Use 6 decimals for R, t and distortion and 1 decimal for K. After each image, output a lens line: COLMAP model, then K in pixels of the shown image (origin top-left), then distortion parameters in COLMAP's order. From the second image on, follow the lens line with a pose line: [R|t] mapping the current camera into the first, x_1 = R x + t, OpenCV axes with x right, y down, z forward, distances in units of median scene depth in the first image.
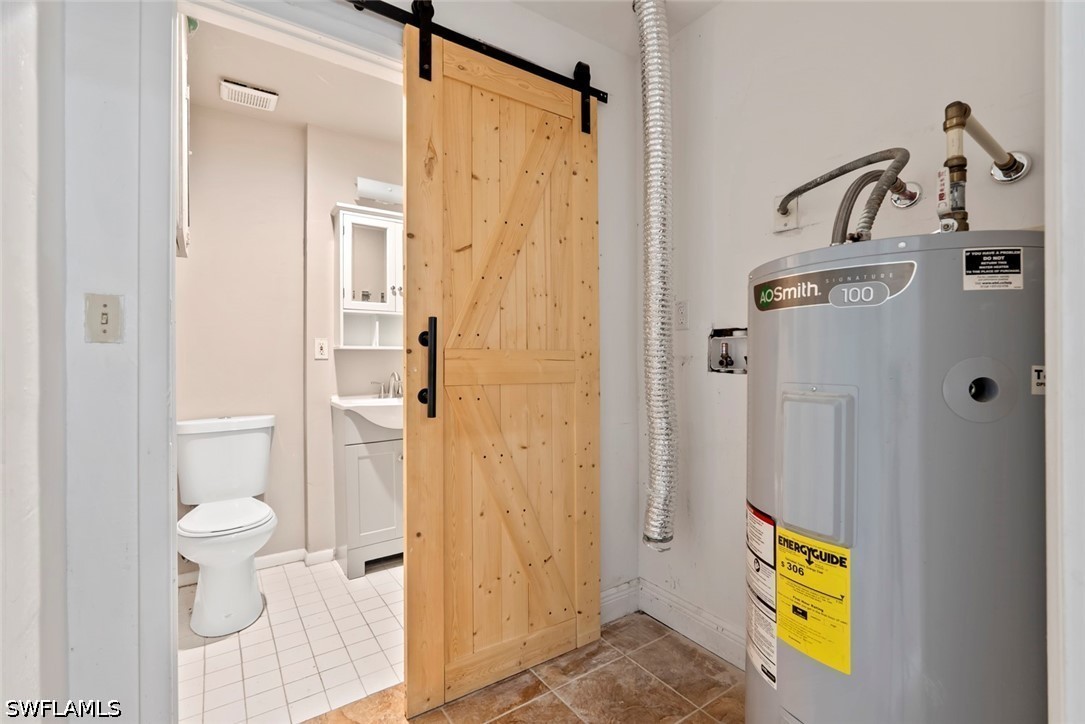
lens RADIAL K [[481.8, 0, 541.8], [0, 481.8, 358.8], [0, 0, 1]] dist [-0.000142, 0.000149]
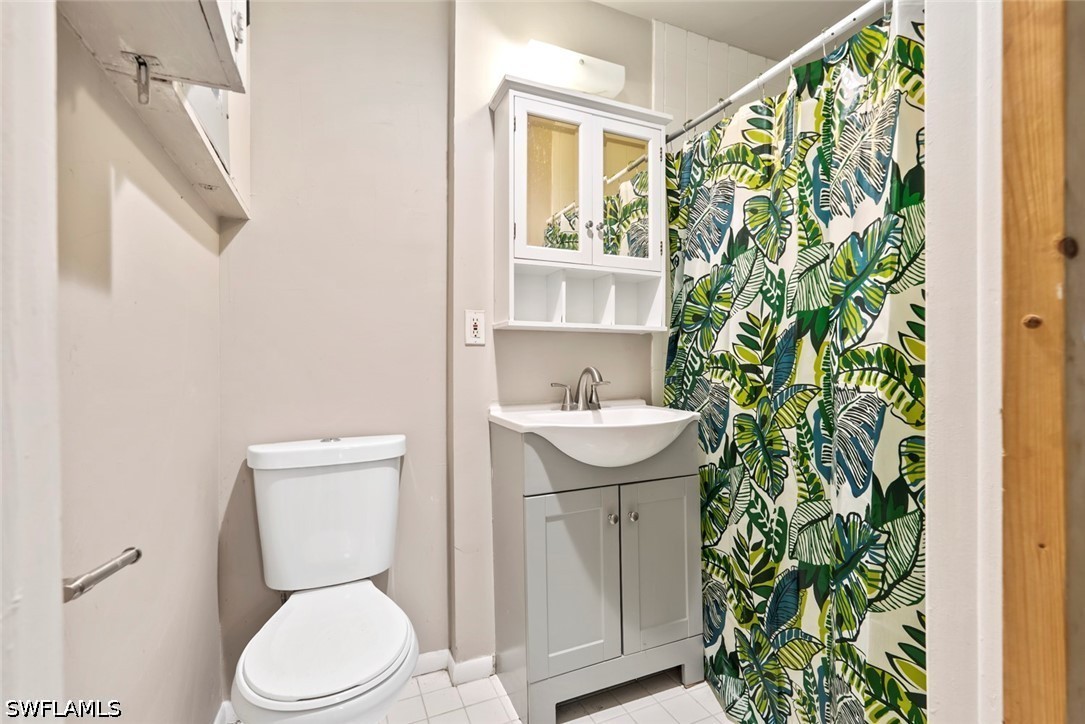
lens RADIAL K [[481.8, 0, 542.8], [0, 481.8, 361.9], [0, 0, 1]] dist [-0.000142, 0.000149]
pose [[0.983195, 0.004946, -0.182492, -0.265949], [-0.003919, 0.999974, 0.005984, 0.018761], [0.182517, -0.005168, 0.983189, 0.422139]]
